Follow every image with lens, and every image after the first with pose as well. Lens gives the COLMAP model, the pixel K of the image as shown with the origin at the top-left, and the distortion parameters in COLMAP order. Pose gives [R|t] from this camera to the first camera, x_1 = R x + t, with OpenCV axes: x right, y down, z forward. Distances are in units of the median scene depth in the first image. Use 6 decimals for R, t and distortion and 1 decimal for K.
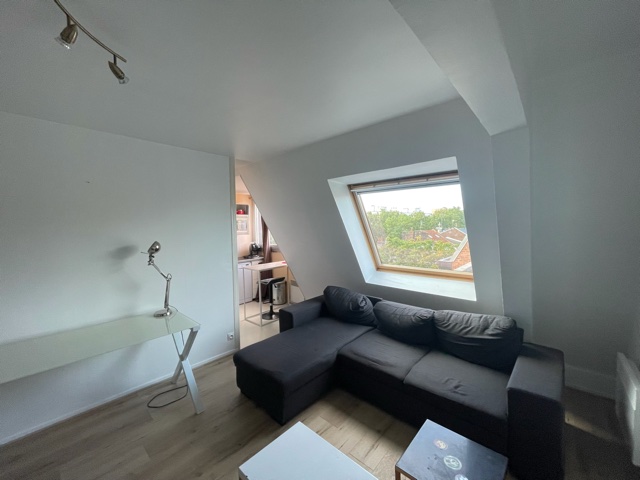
lens RADIAL K [[260.4, 0, 316.5], [0, 260.4, 243.8], [0, 0, 1]] dist [-0.001447, -0.000193]
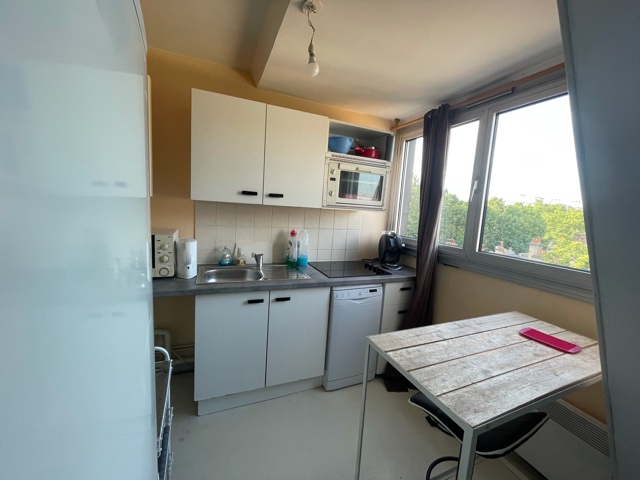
lens RADIAL K [[260.4, 0, 318.5], [0, 260.4, 238.7], [0, 0, 1]] dist [-0.001447, -0.000193]
pose [[0.914962, 0.118635, -0.385708, -0.188080], [-0.104225, 0.992853, 0.058142, -0.006602], [0.389849, -0.012997, 0.920787, 0.579844]]
